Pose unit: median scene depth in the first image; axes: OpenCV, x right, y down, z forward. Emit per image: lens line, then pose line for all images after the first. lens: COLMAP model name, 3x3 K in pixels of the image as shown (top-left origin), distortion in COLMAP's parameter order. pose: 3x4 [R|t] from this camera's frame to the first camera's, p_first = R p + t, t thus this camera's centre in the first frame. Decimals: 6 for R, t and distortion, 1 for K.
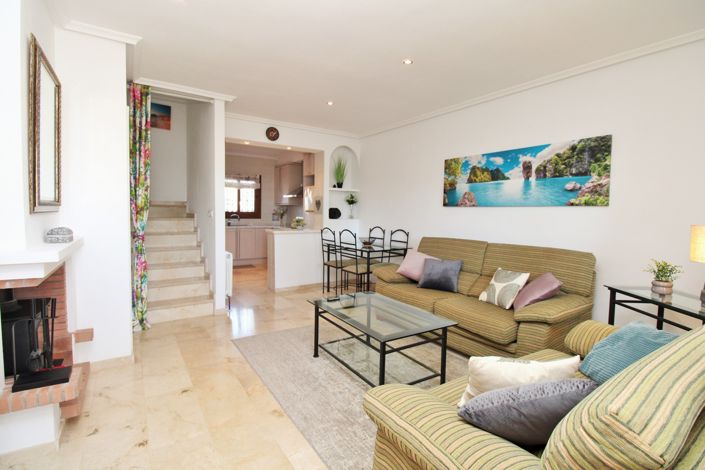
lens RADIAL K [[327.1, 0, 354.4], [0, 327.1, 235.2], [0, 0, 1]] dist [-0.018826, -0.001343]
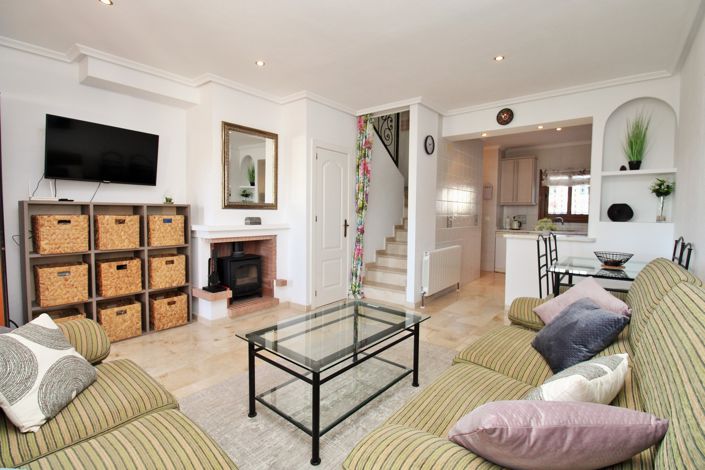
lens RADIAL K [[327.1, 0, 353.3], [0, 327.1, 228.2], [0, 0, 1]] dist [-0.018826, -0.001343]
pose [[0.295018, 0.030049, -0.955019, 0.394477], [-0.073790, 0.997237, 0.008582, -0.006318], [0.952638, 0.067939, 0.296420, 0.372514]]
